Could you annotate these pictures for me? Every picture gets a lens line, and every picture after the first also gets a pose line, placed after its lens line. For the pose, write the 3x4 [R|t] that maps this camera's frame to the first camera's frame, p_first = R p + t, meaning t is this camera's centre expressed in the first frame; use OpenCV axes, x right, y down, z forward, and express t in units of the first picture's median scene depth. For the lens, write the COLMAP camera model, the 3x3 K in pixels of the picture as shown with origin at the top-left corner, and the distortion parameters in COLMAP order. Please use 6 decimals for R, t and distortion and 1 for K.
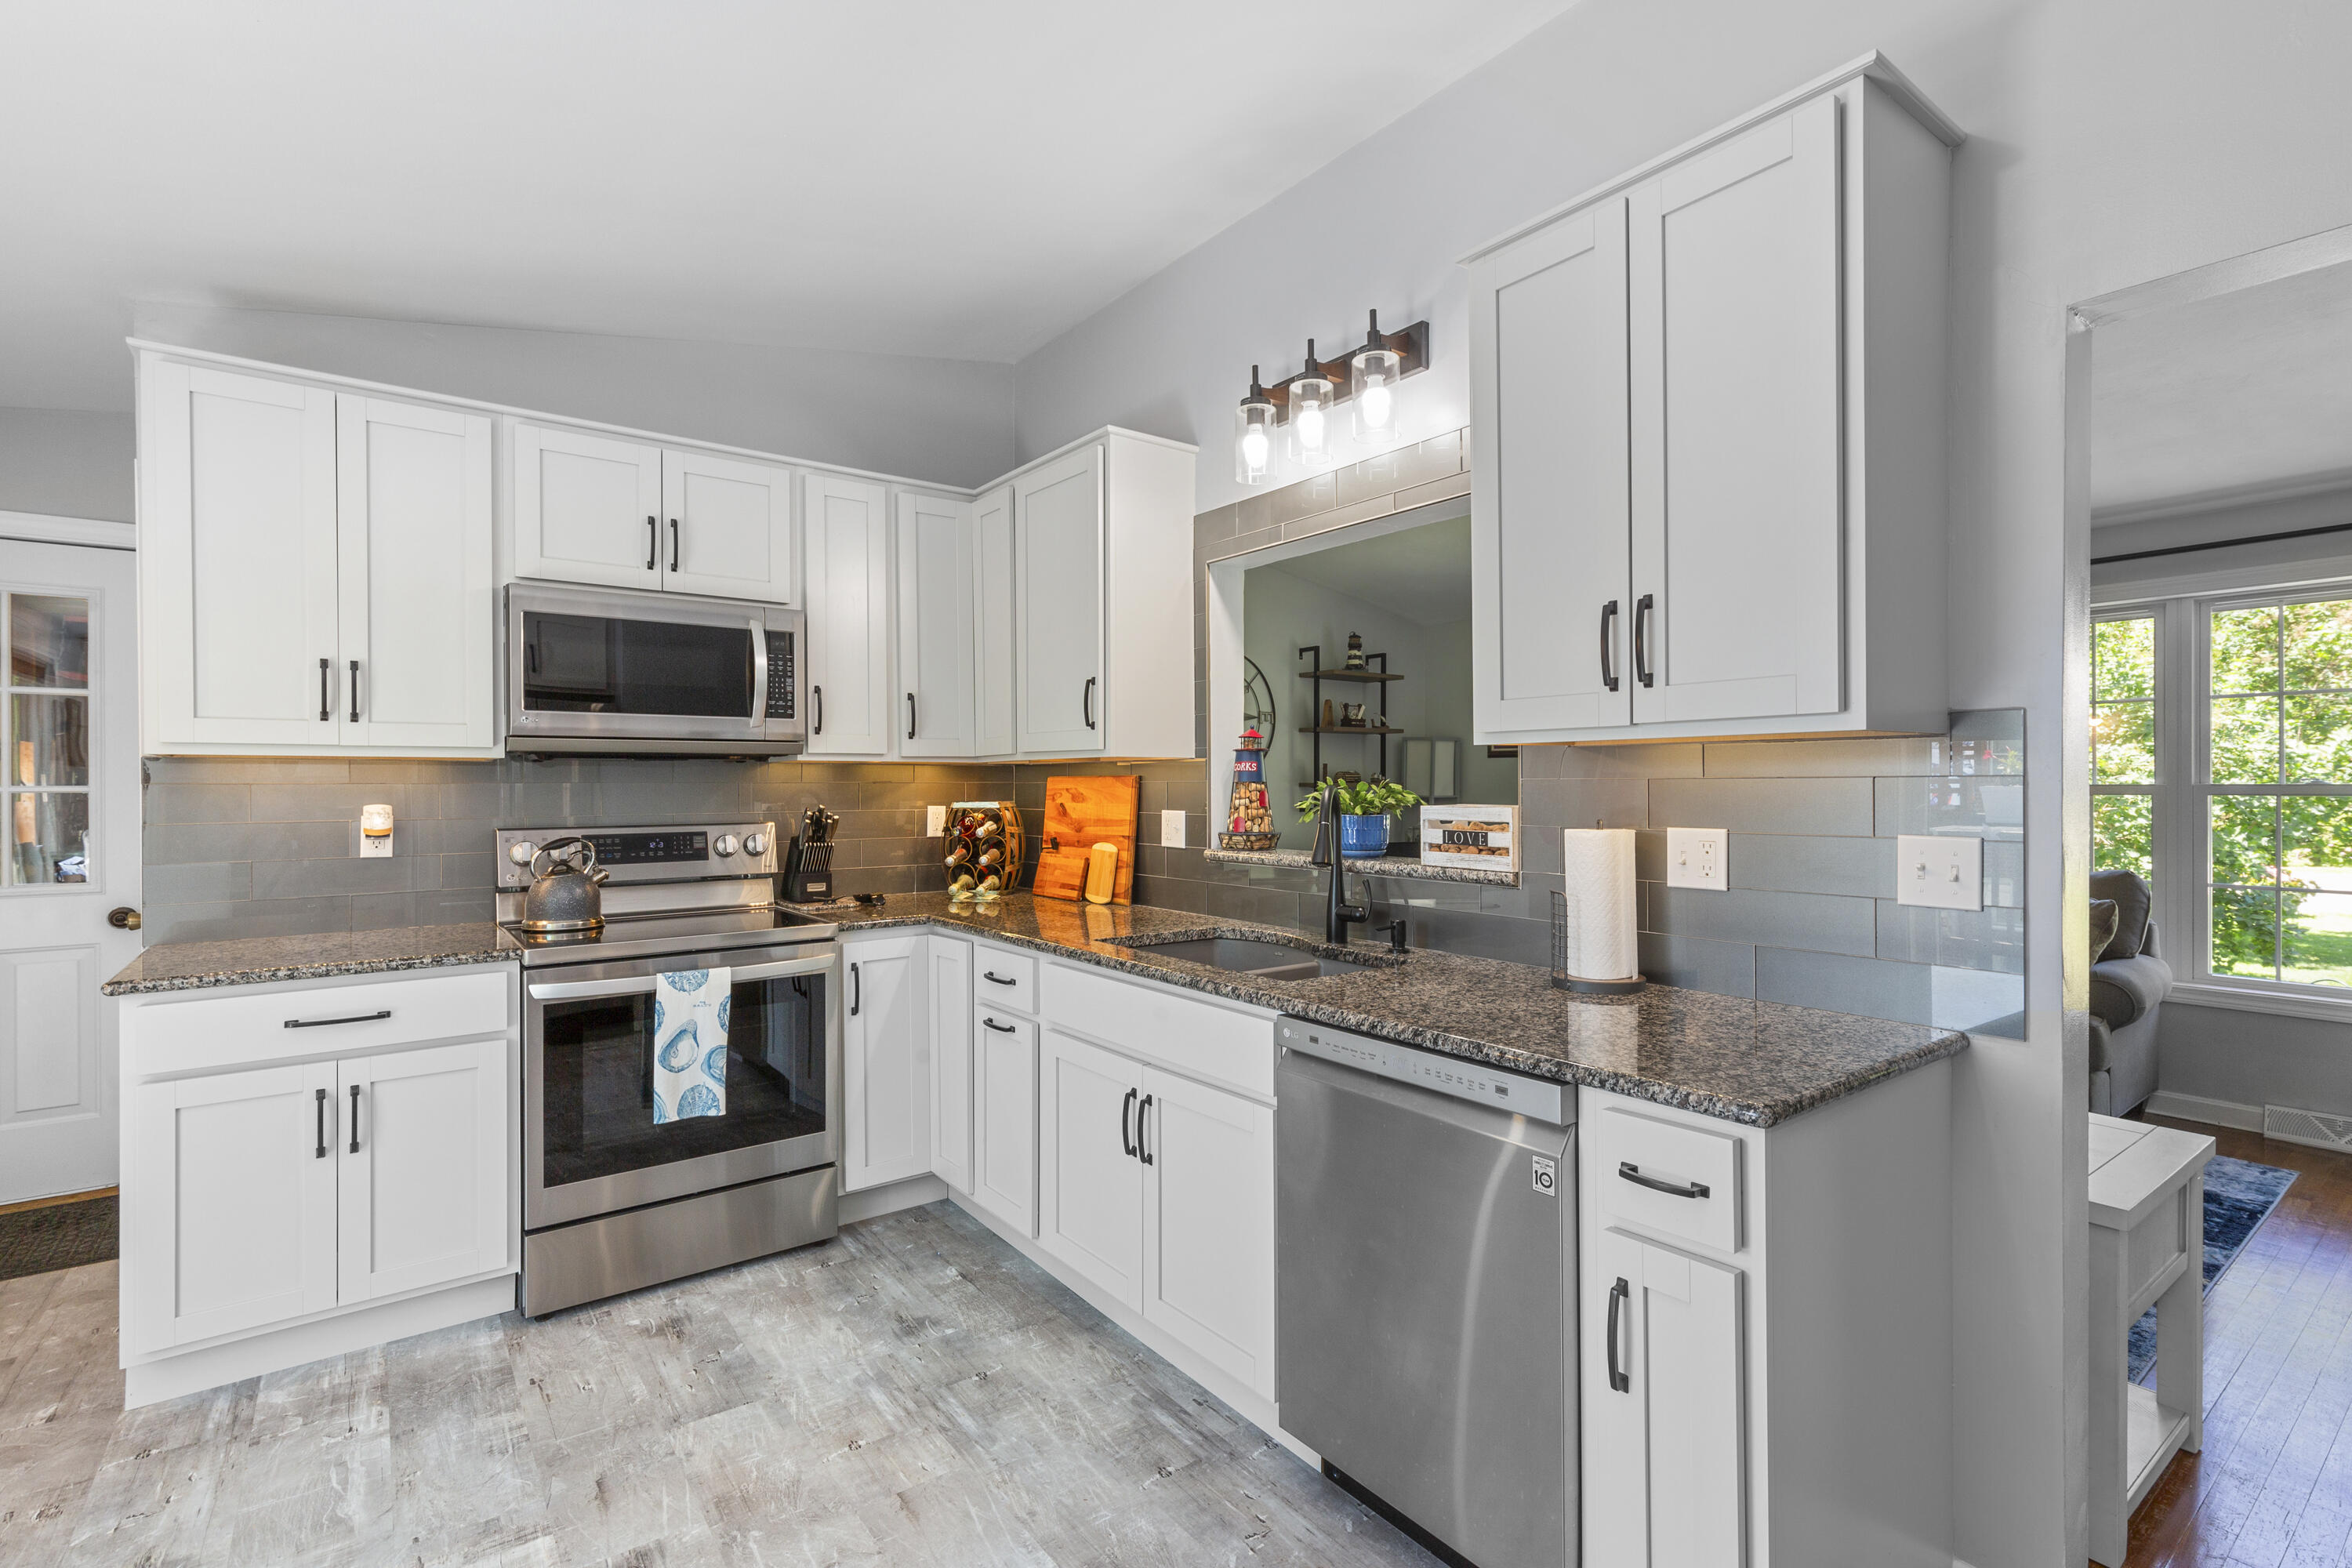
lens RADIAL K [[1074.7, 0, 1220.8], [0, 1074.7, 785.2], [0, 0, 1]] dist [0.009031, -0.002206]
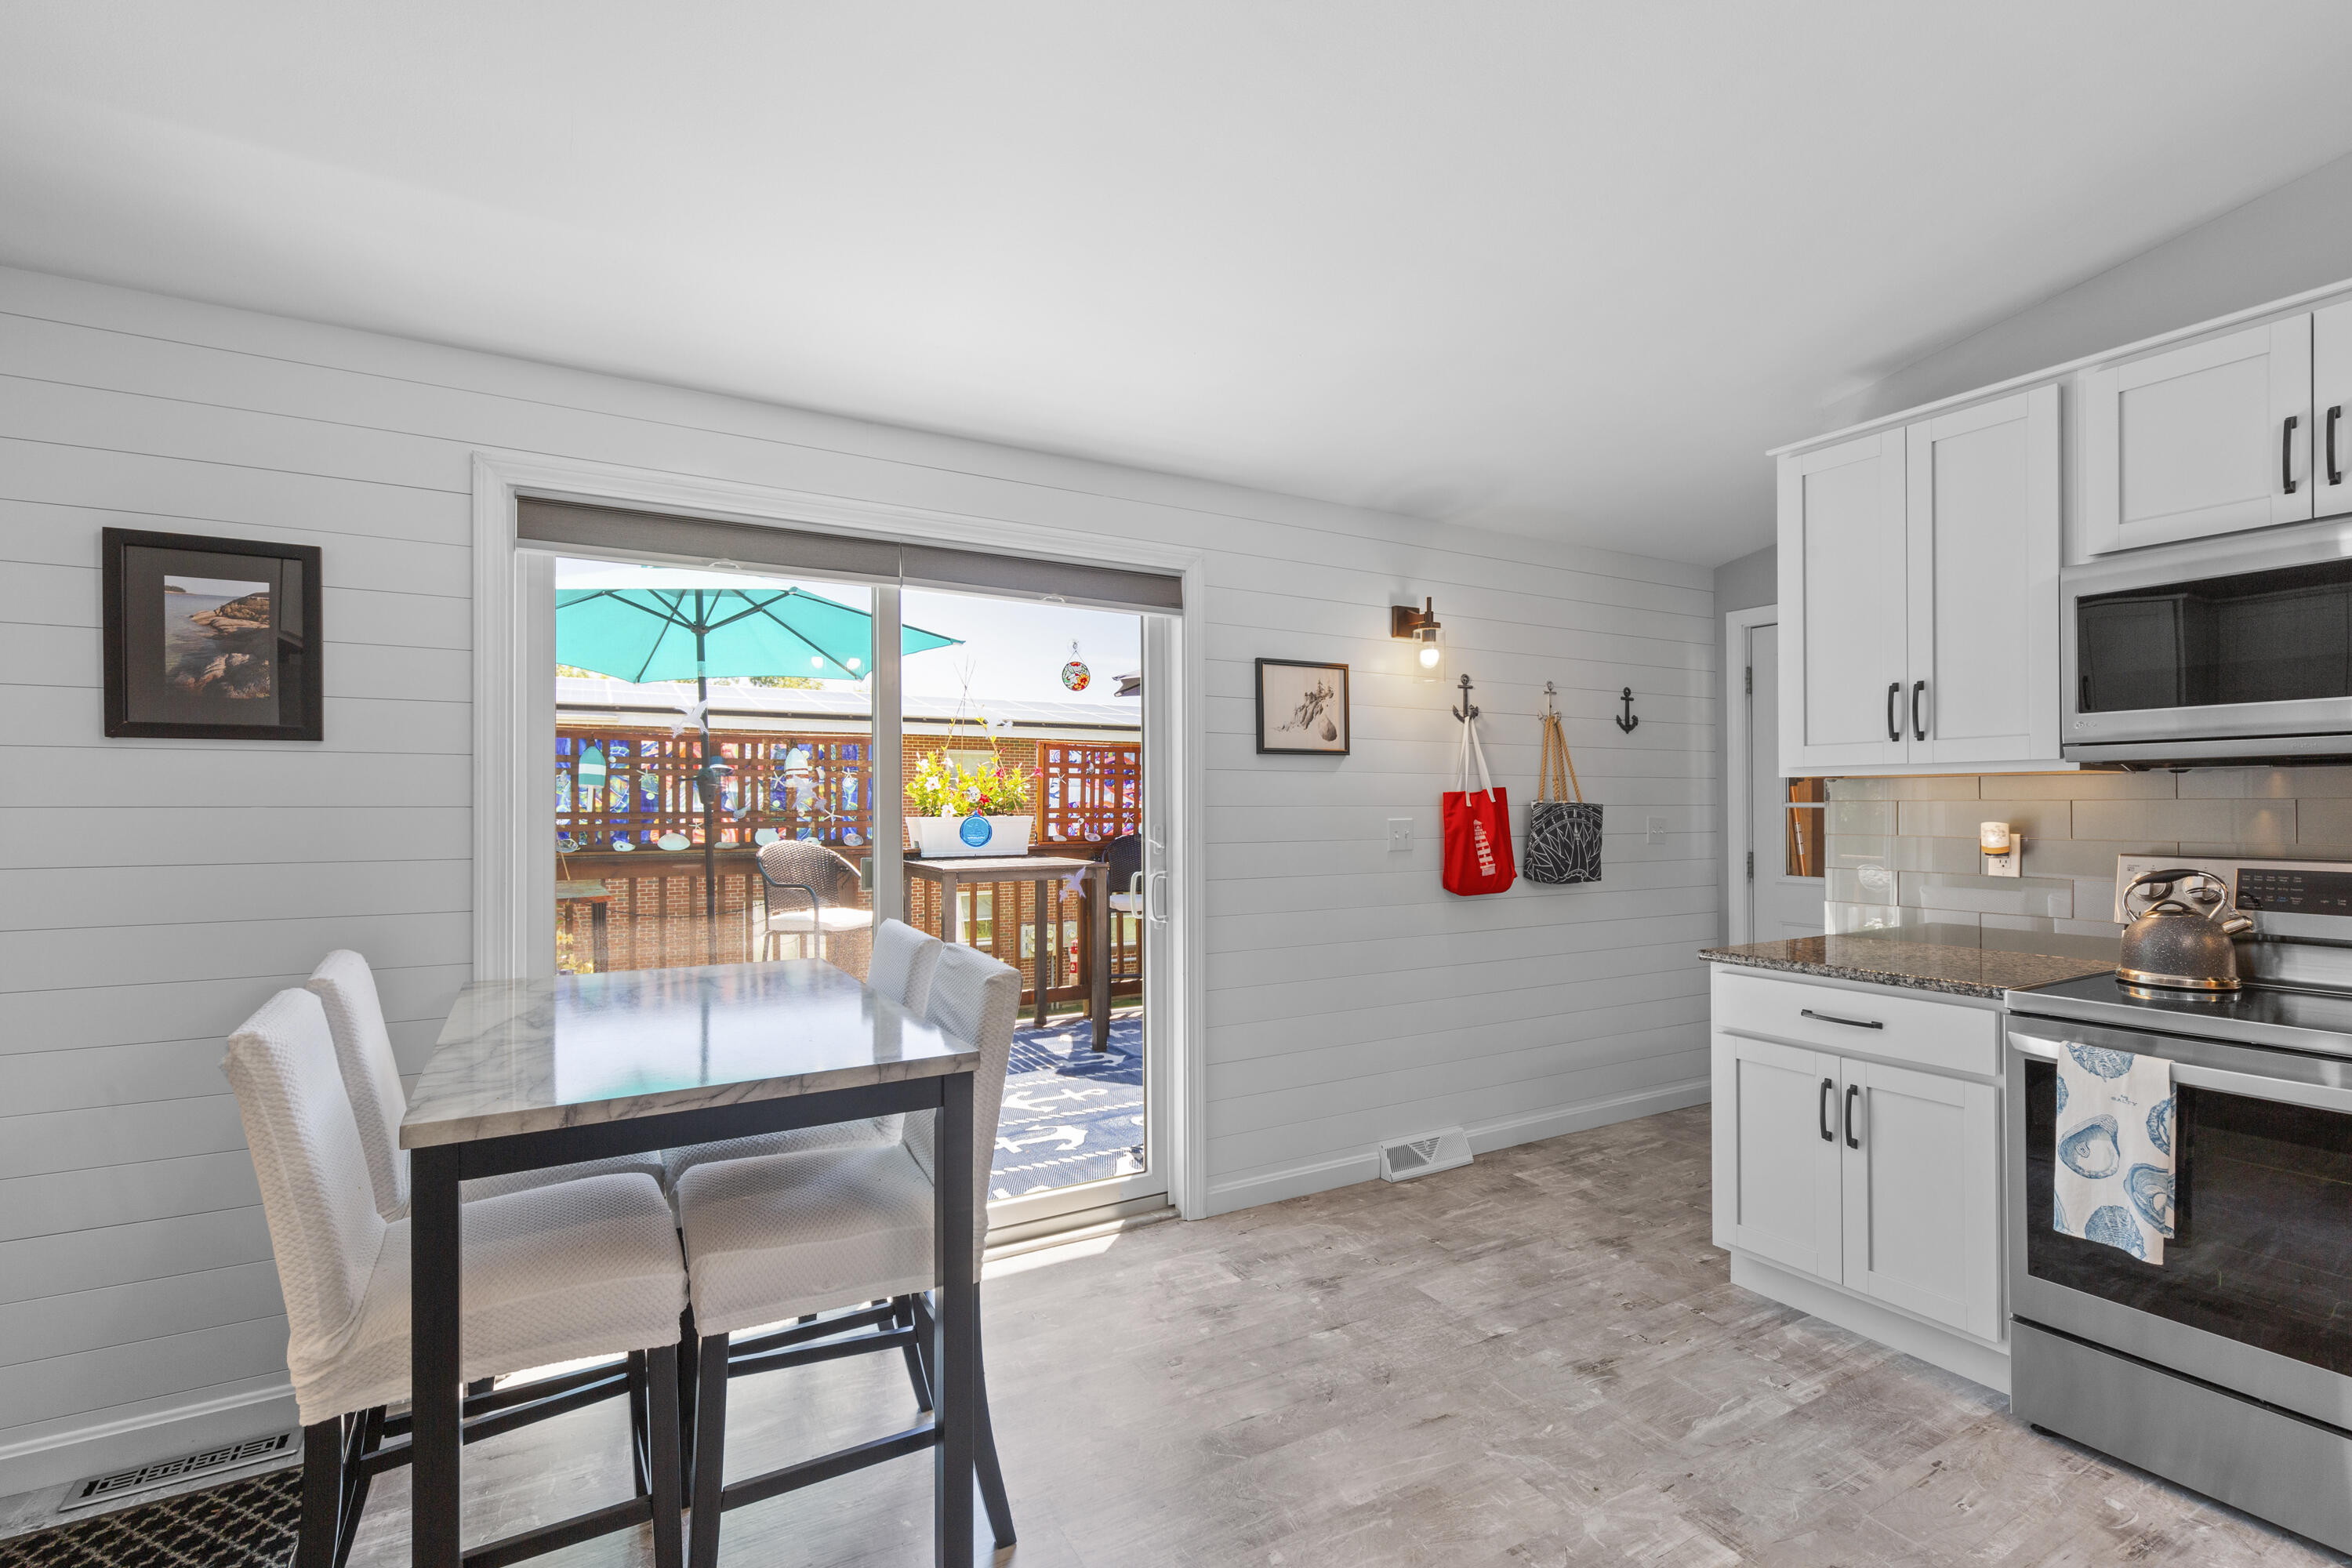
lens RADIAL K [[1074.7, 0, 1173.6], [0, 1074.7, 792.1], [0, 0, 1]] dist [0.009031, -0.002206]
pose [[-0.154066, -0.007725, -0.988030, 0.292428], [0.001620, 0.999966, -0.008071, -0.002087], [0.988059, -0.002844, -0.154048, 0.417847]]
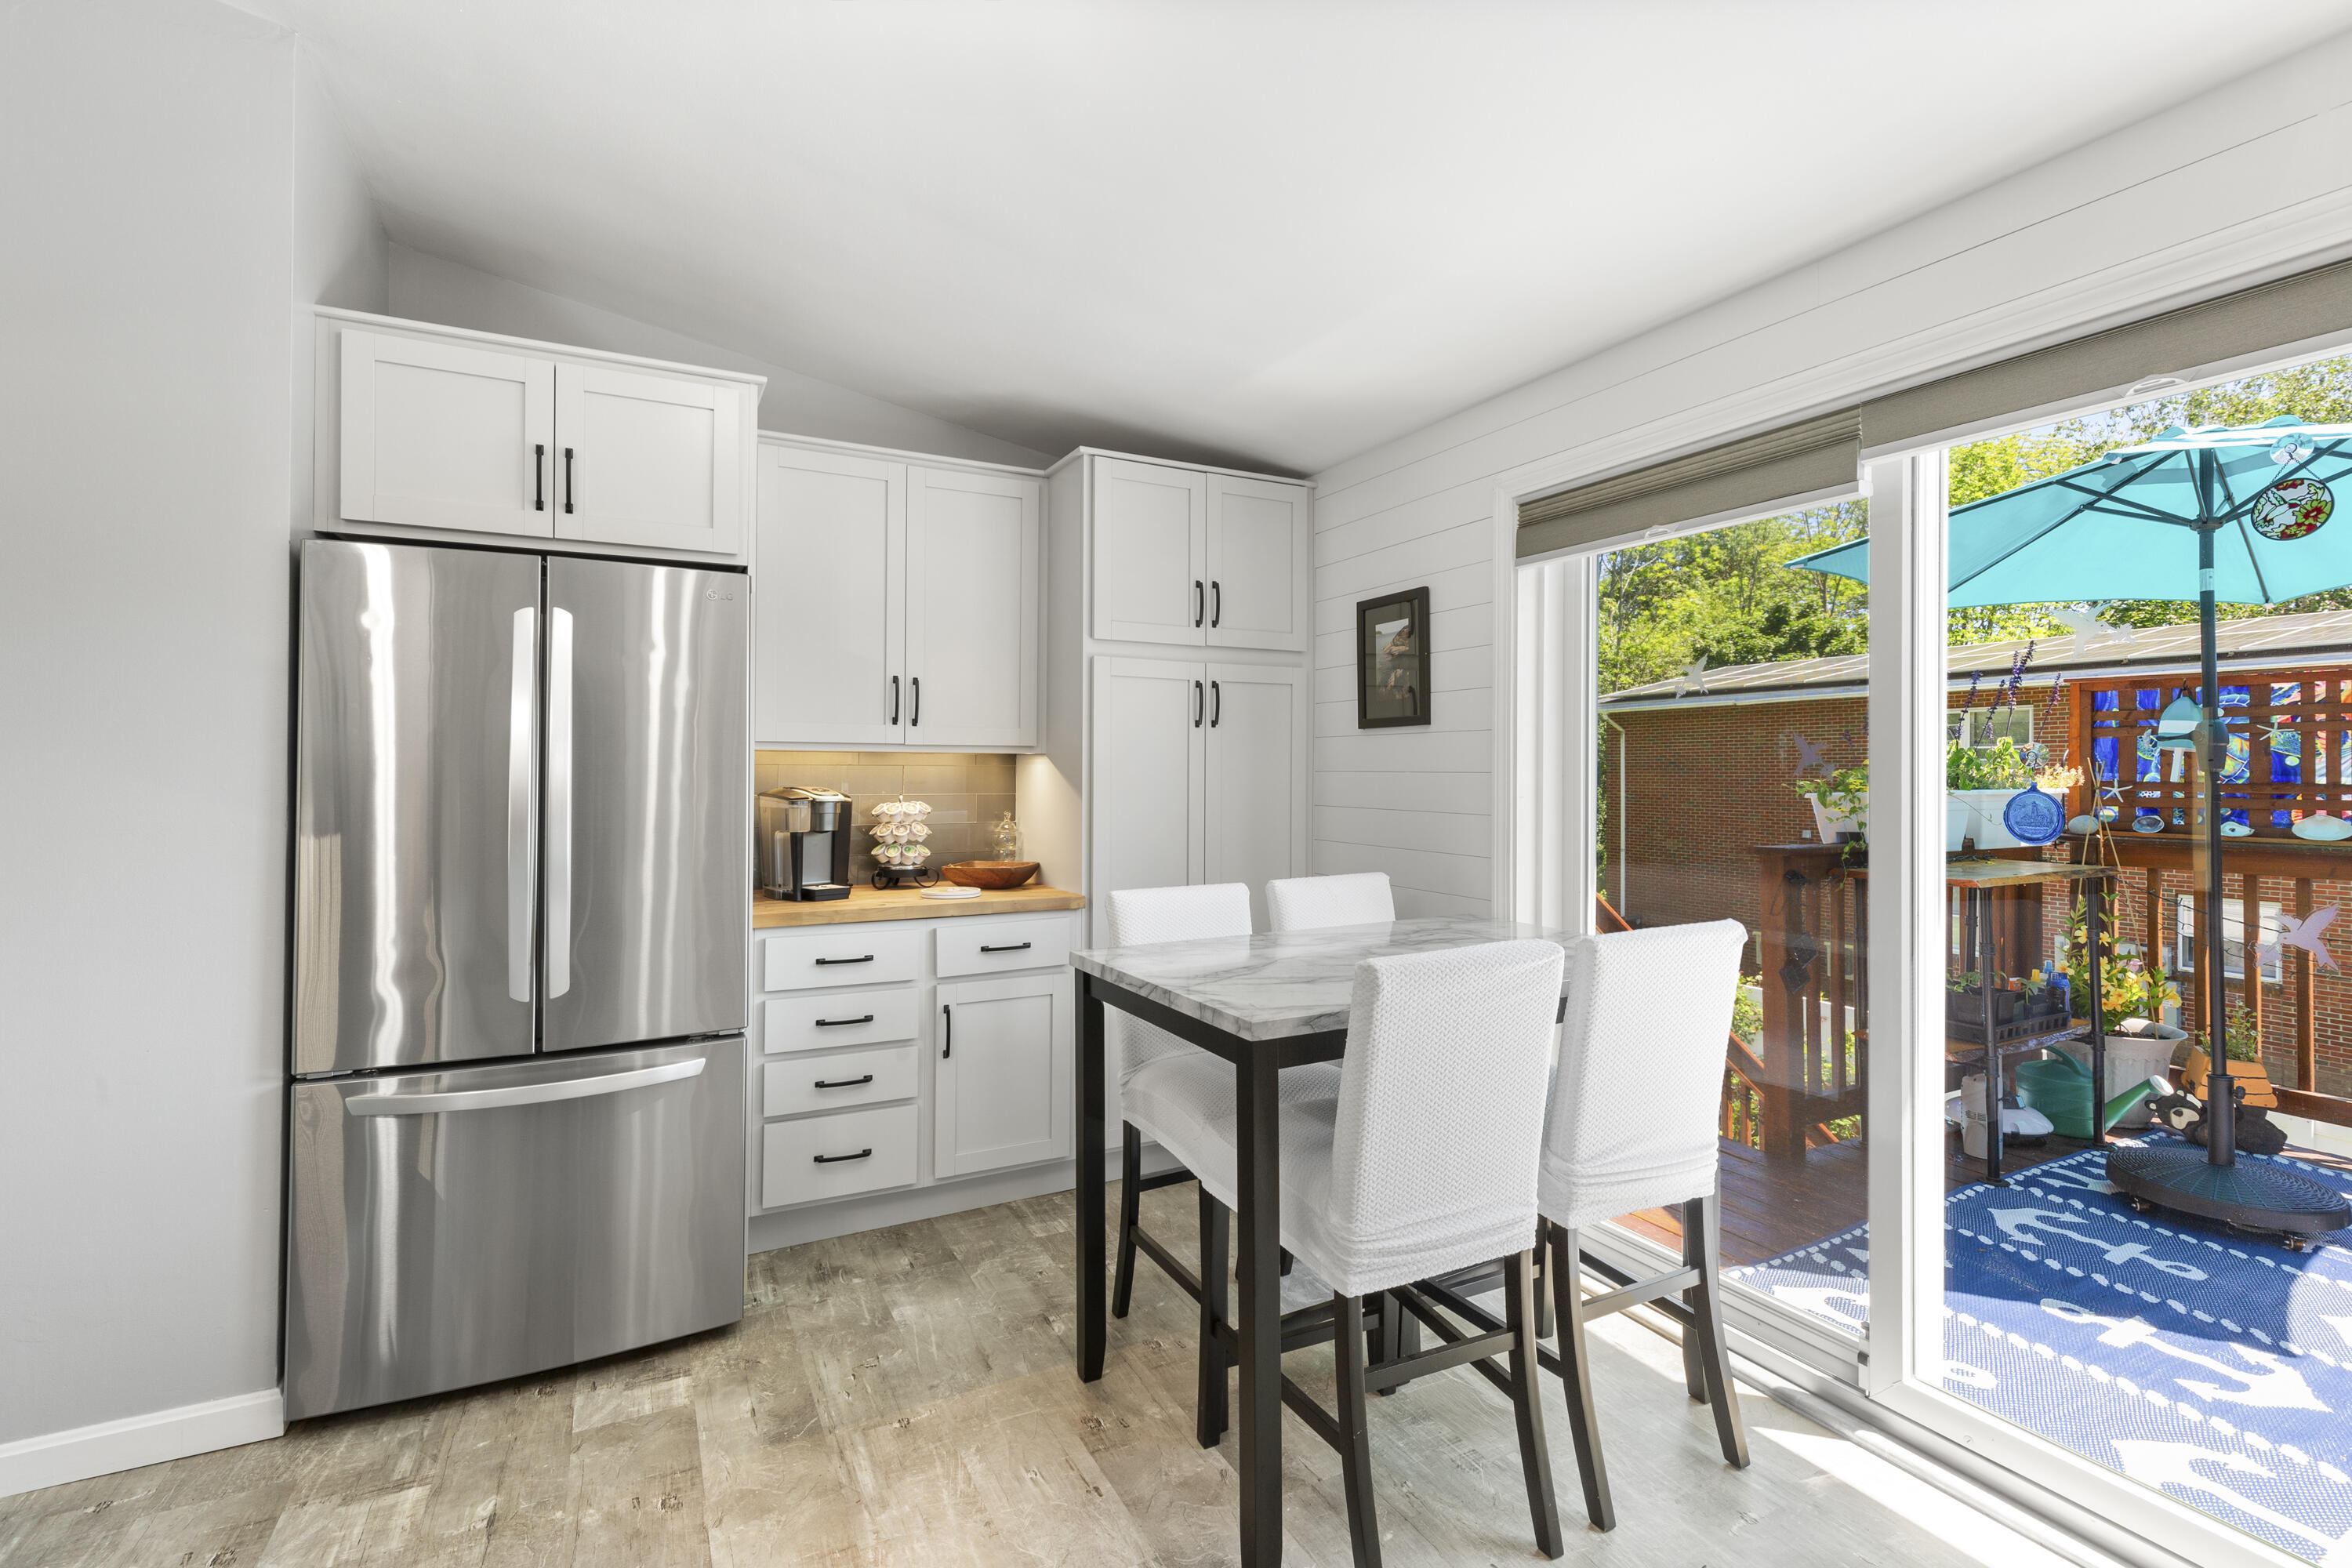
lens RADIAL K [[1074.7, 0, 1169.6], [0, 1074.7, 769.6], [0, 0, 1]] dist [0.009031, -0.002206]
pose [[-0.980450, 0.002003, 0.196757, -0.332493], [0.001242, 0.999991, -0.003993, 0.002535], [-0.196764, -0.003671, -0.980444, 0.794416]]
